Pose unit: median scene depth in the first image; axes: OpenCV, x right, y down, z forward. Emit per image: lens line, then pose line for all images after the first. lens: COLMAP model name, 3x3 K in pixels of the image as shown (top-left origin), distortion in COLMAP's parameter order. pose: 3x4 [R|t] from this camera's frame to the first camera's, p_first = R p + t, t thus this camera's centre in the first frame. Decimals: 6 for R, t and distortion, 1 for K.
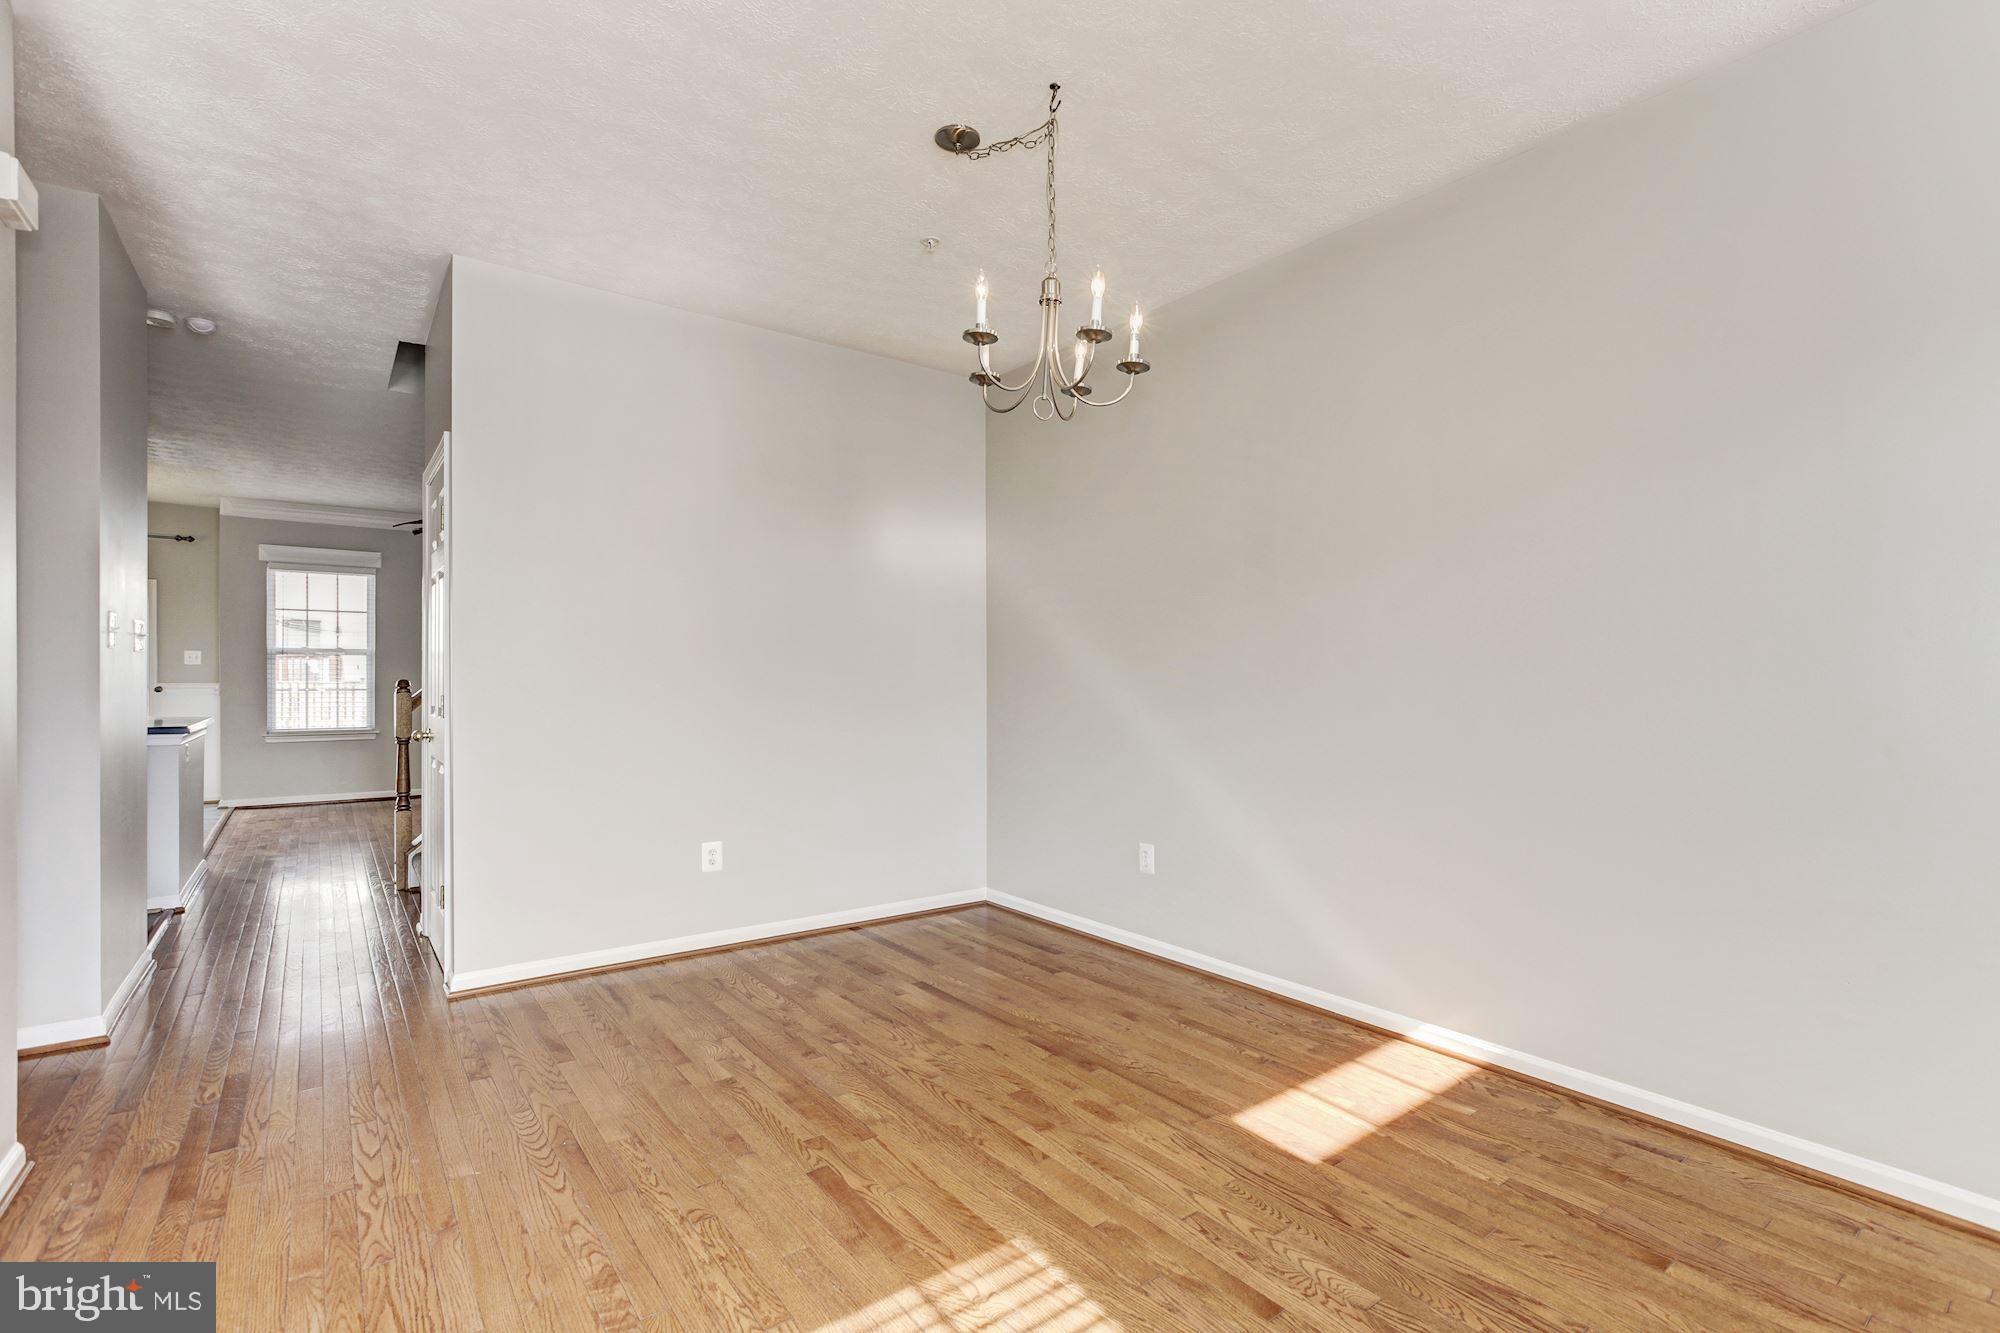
lens RADIAL K [[921.7, 0, 1047.5], [0, 921.7, 697.4], [0, 0, 1]] dist [-0.029237, 0.011545]
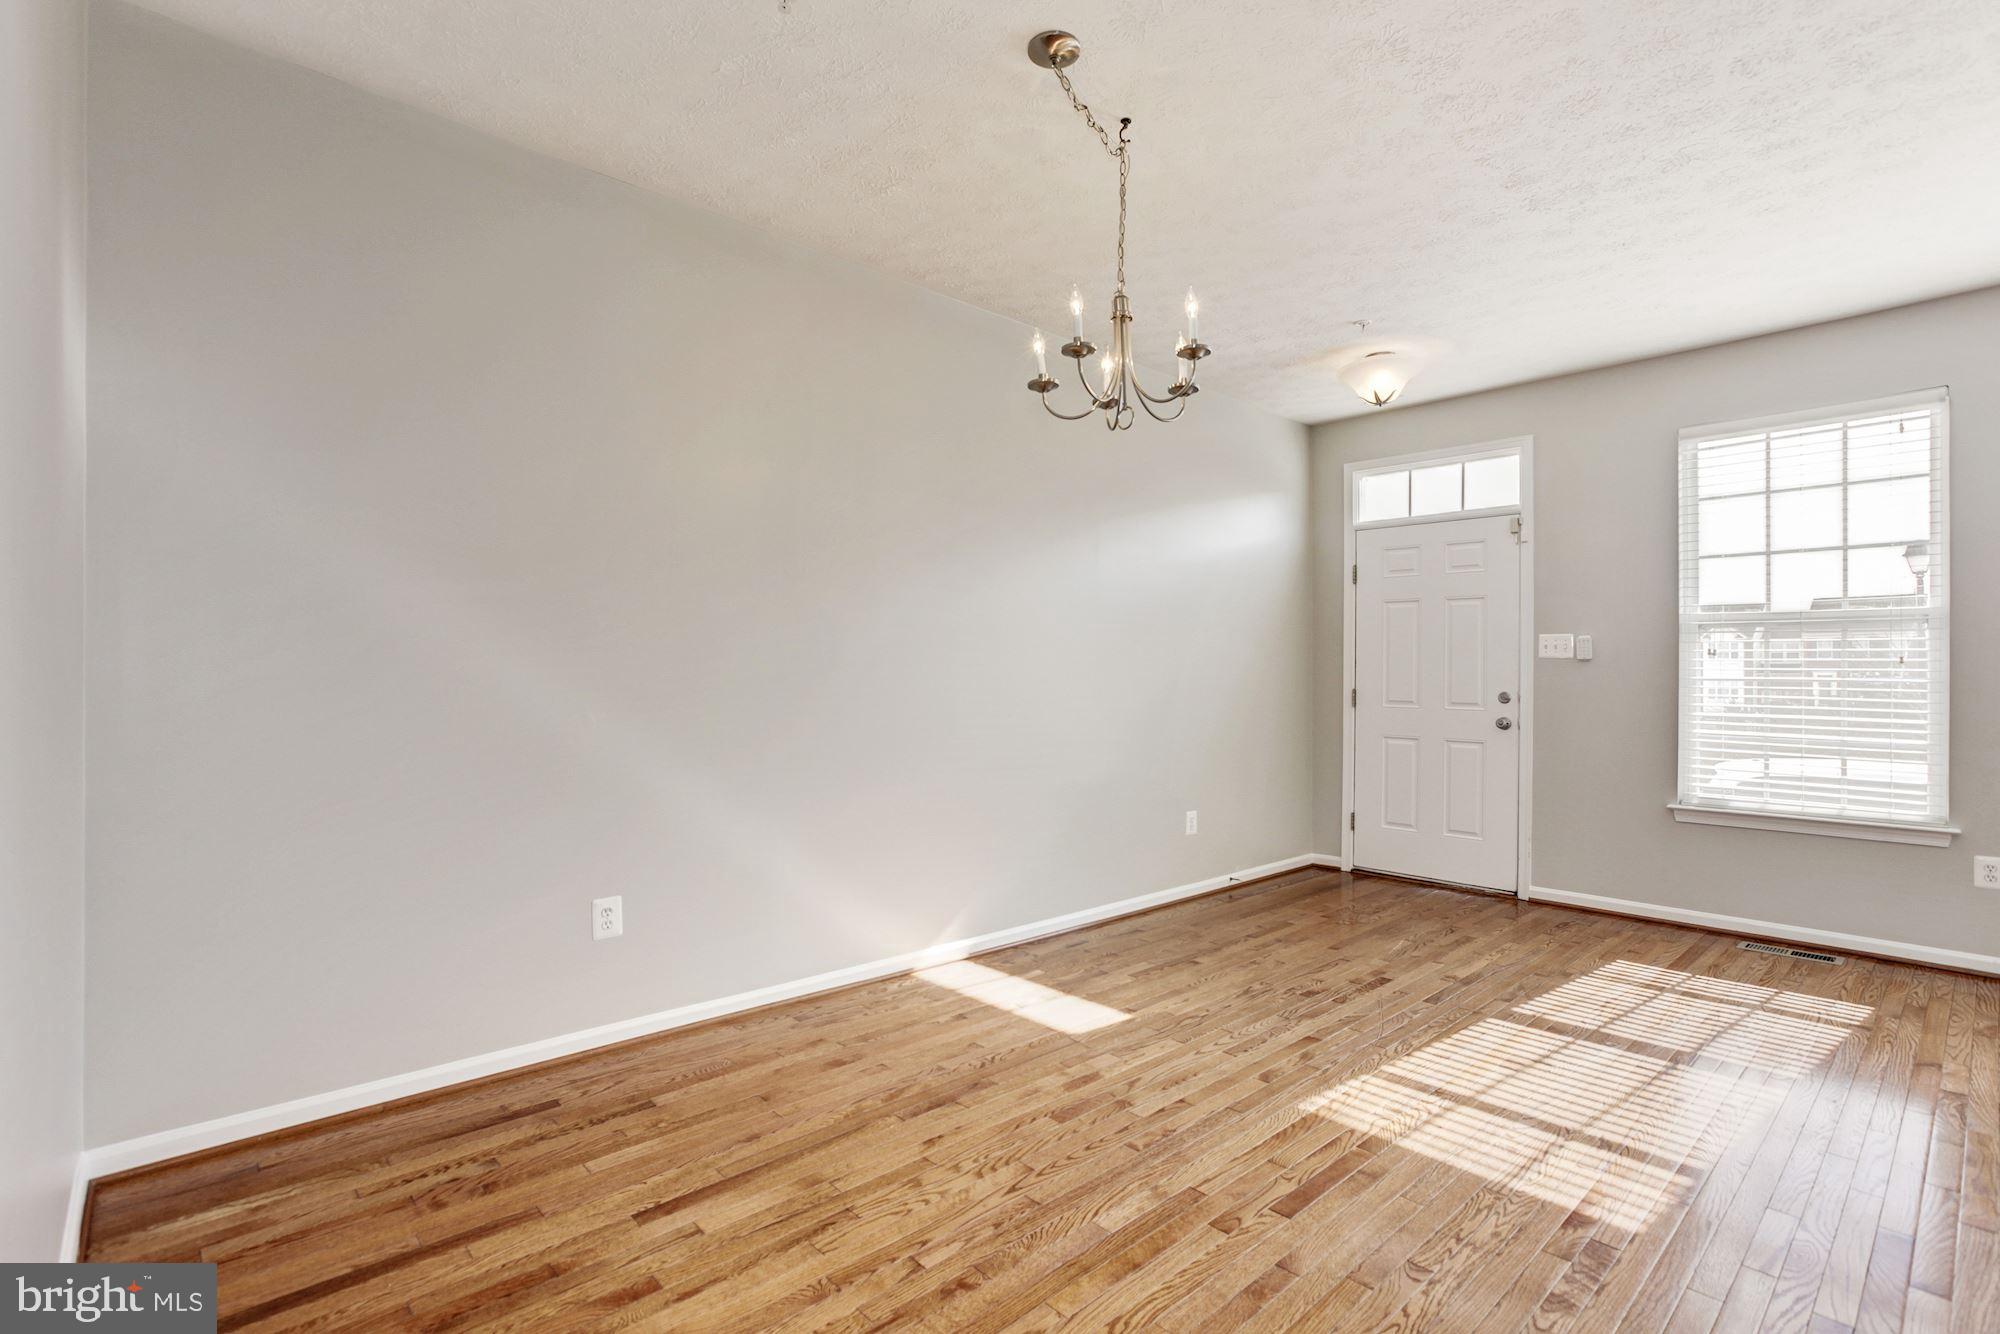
lens RADIAL K [[921.7, 0, 969.5], [0, 921.7, 682.9], [0, 0, 1]] dist [-0.029237, 0.011545]
pose [[-0.045732, -0.007572, 0.998925, -0.936651], [0.015813, 0.999840, 0.008303, -0.019698], [-0.998829, 0.016175, -0.045605, 1.101315]]
